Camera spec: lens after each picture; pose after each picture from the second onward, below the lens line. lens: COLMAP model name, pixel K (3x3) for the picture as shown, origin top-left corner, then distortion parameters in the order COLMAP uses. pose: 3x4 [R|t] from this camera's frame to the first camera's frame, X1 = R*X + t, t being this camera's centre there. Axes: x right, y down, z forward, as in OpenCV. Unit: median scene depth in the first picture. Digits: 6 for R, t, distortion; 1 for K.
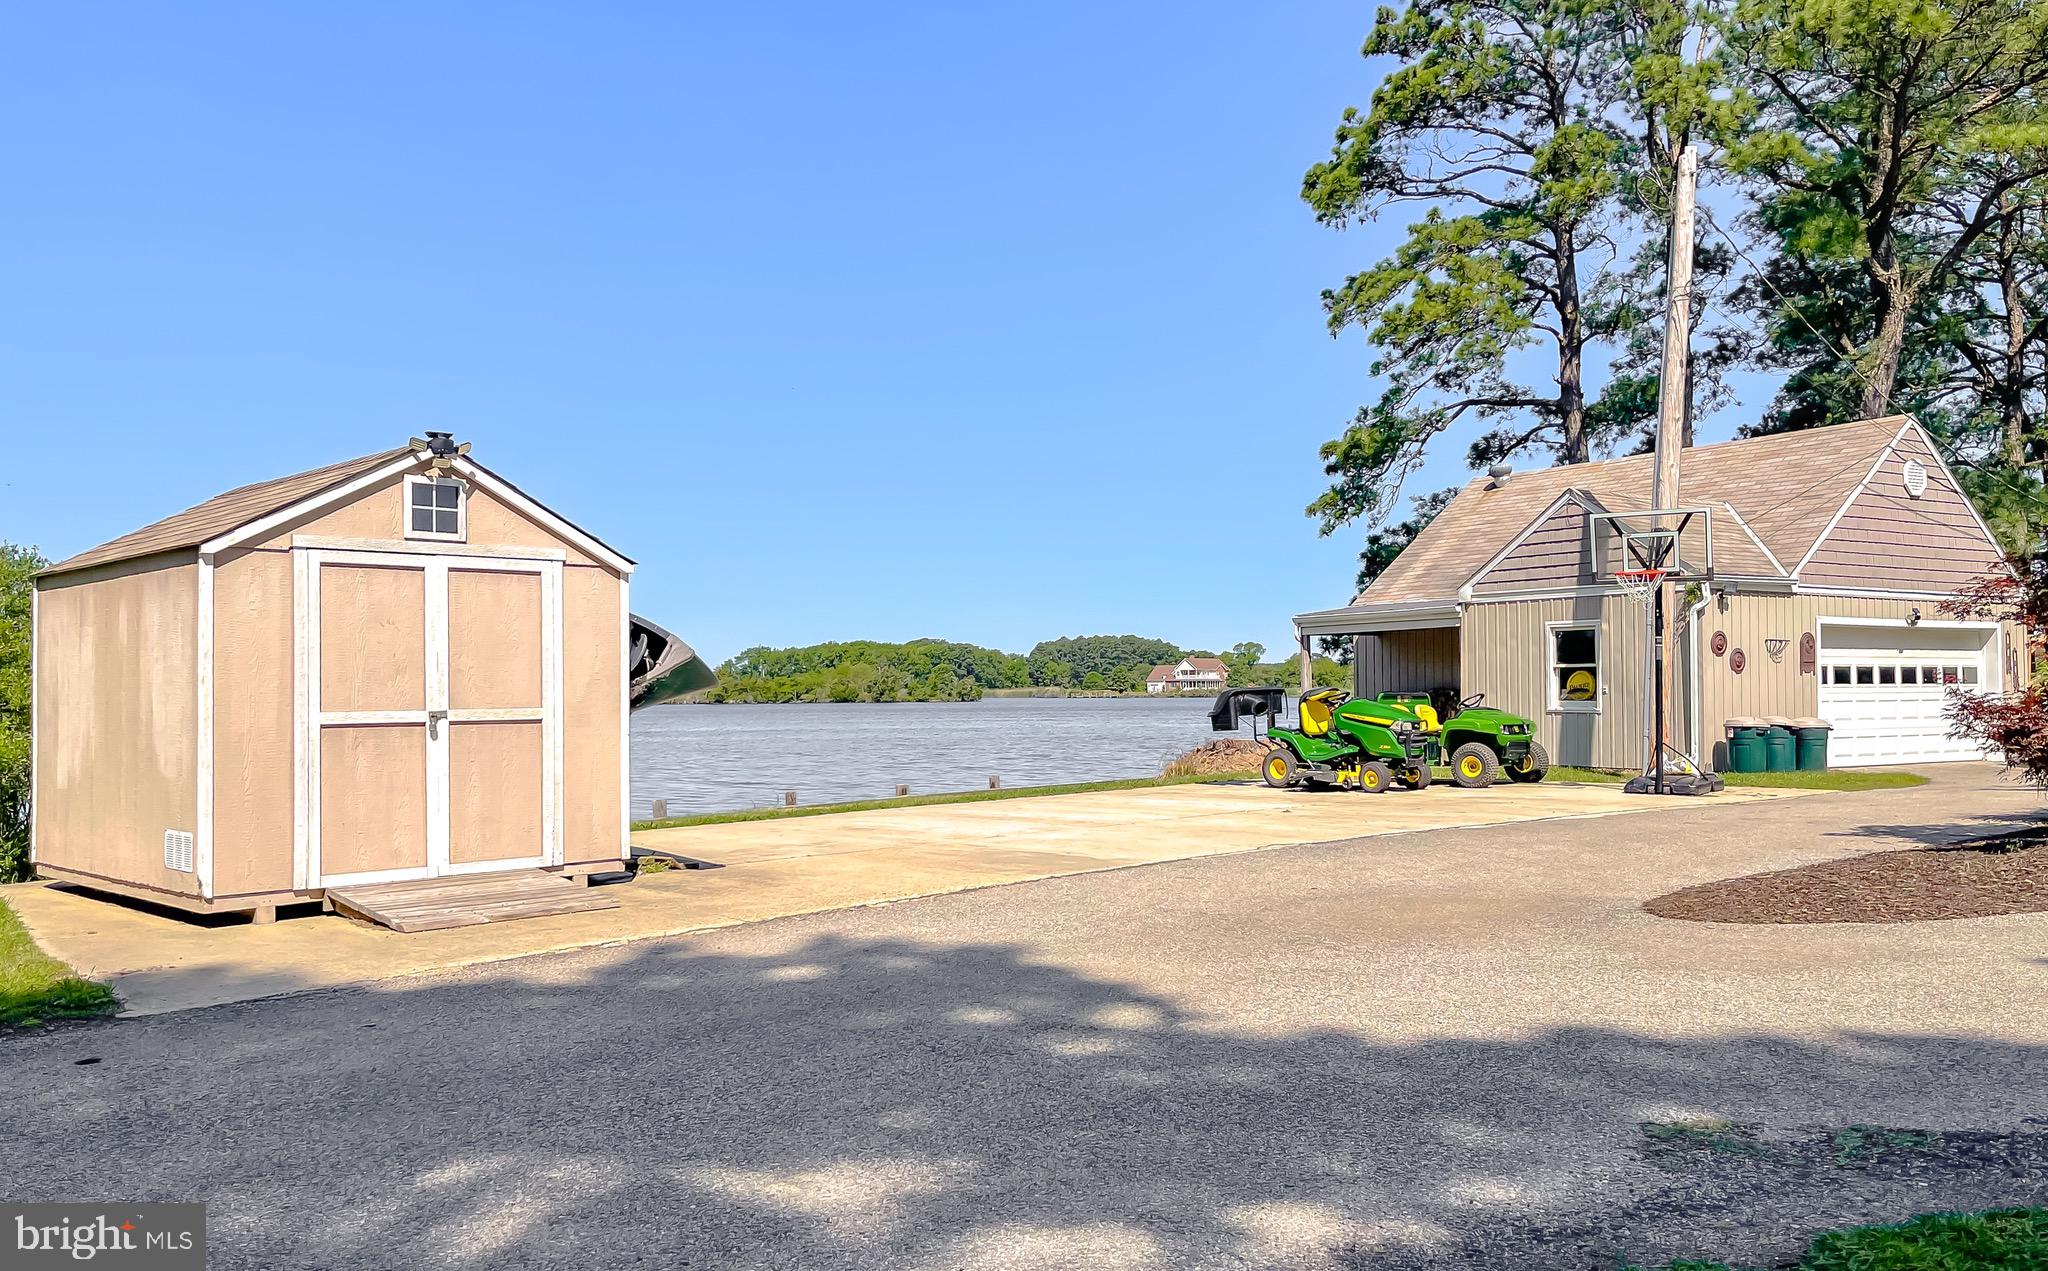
lens RADIAL K [[1620.4, 0, 1041.3], [0, 1620.4, 633.0], [0, 0, 1]] dist [0.056486, -0.044816]
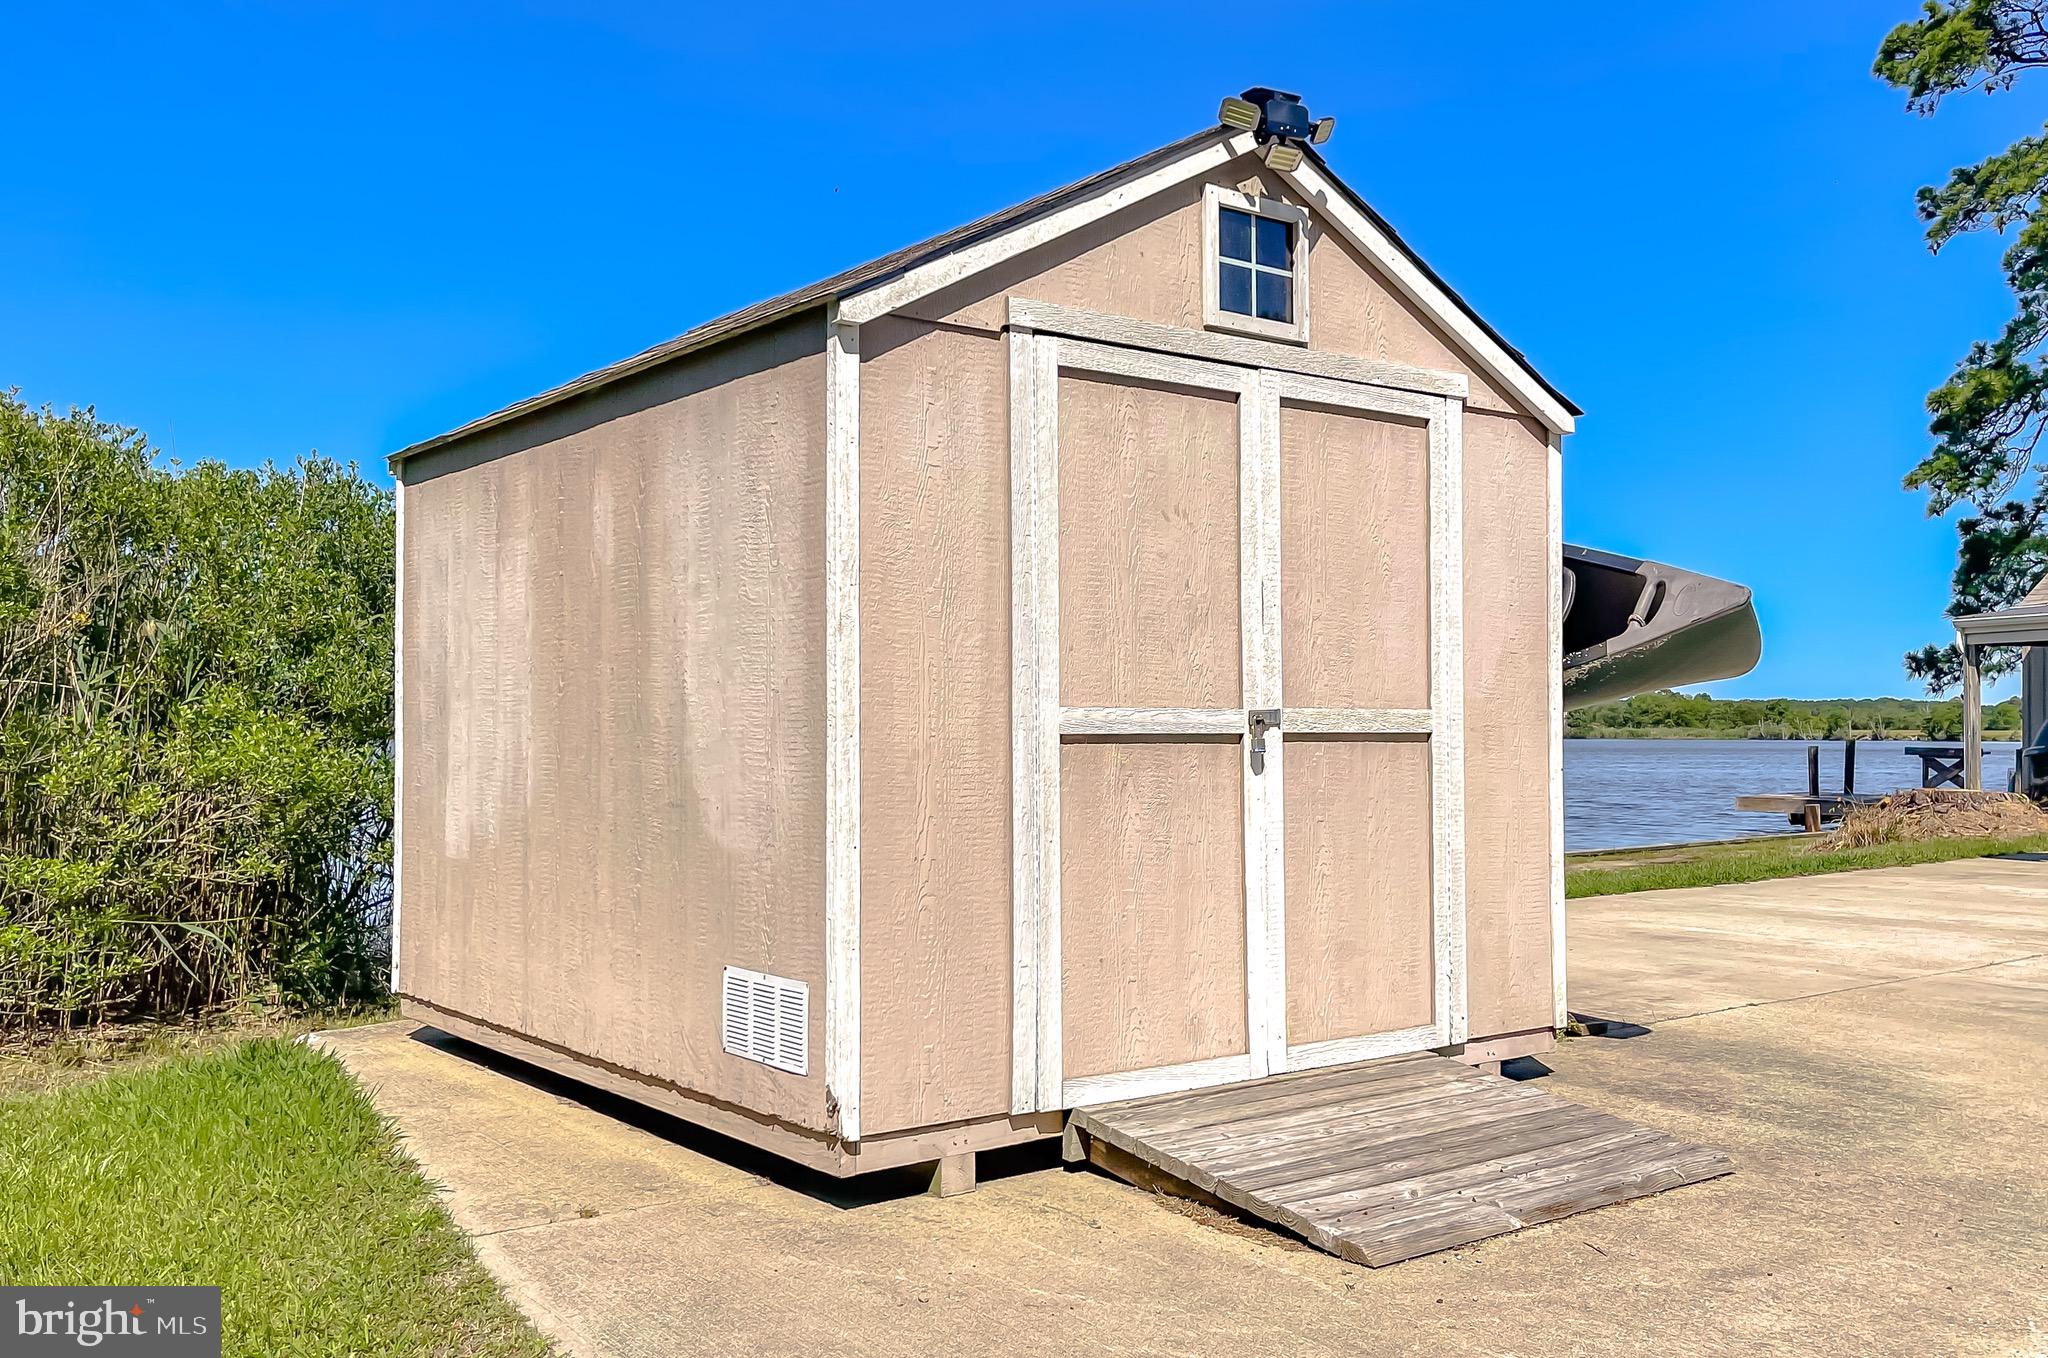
lens RADIAL K [[1577.1, 0, 1024.8], [0, 1577.1, 685.5], [0, 0, 1]] dist [0.026833, -0.003831]
pose [[0.995000, 0.006359, -0.099677, -0.394705], [-0.005879, 0.999970, 0.005113, 0.039379], [0.099706, -0.004501, 0.995007, 0.559624]]
